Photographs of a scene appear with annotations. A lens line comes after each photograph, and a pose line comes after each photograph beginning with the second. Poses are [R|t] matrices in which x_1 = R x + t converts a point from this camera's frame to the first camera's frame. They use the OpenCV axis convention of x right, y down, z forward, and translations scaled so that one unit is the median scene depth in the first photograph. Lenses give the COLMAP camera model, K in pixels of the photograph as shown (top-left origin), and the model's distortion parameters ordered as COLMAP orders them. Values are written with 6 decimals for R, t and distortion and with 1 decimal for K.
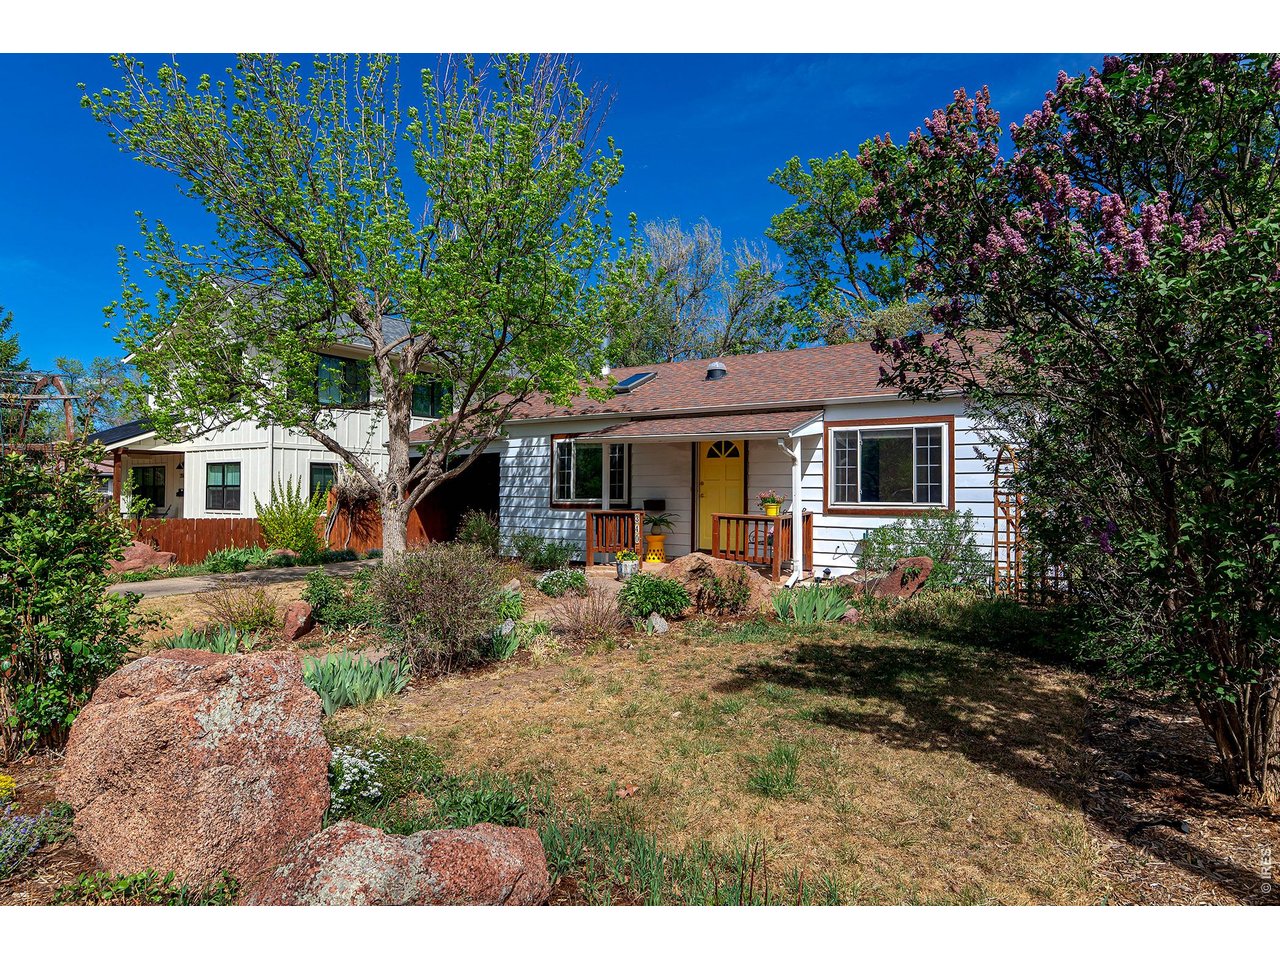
lens RADIAL K [[612.4, 0, 649.3], [0, 612.4, 484.3], [0, 0, 1]] dist [0.001903, 0.000496]
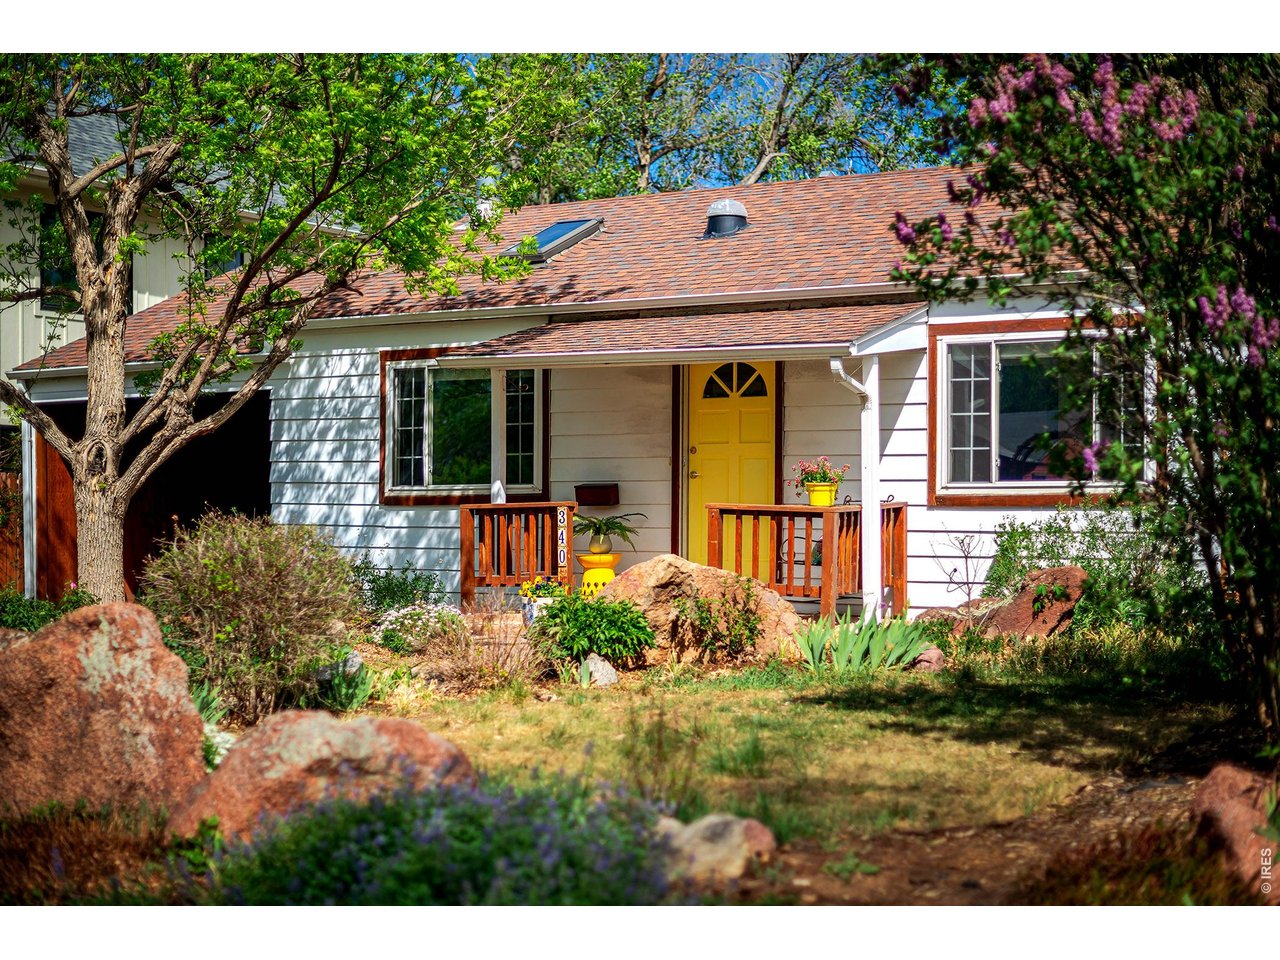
lens RADIAL K [[1554.0, 0, 639.2], [0, 1554.0, 507.3], [0, 0, 1]] dist [0.015070, 0.020156]
pose [[0.999511, -0.004317, 0.030969, 0.004059], [0.003796, 0.999851, 0.016858, 0.026497], [-0.031037, -0.016732, 0.999378, -0.285996]]
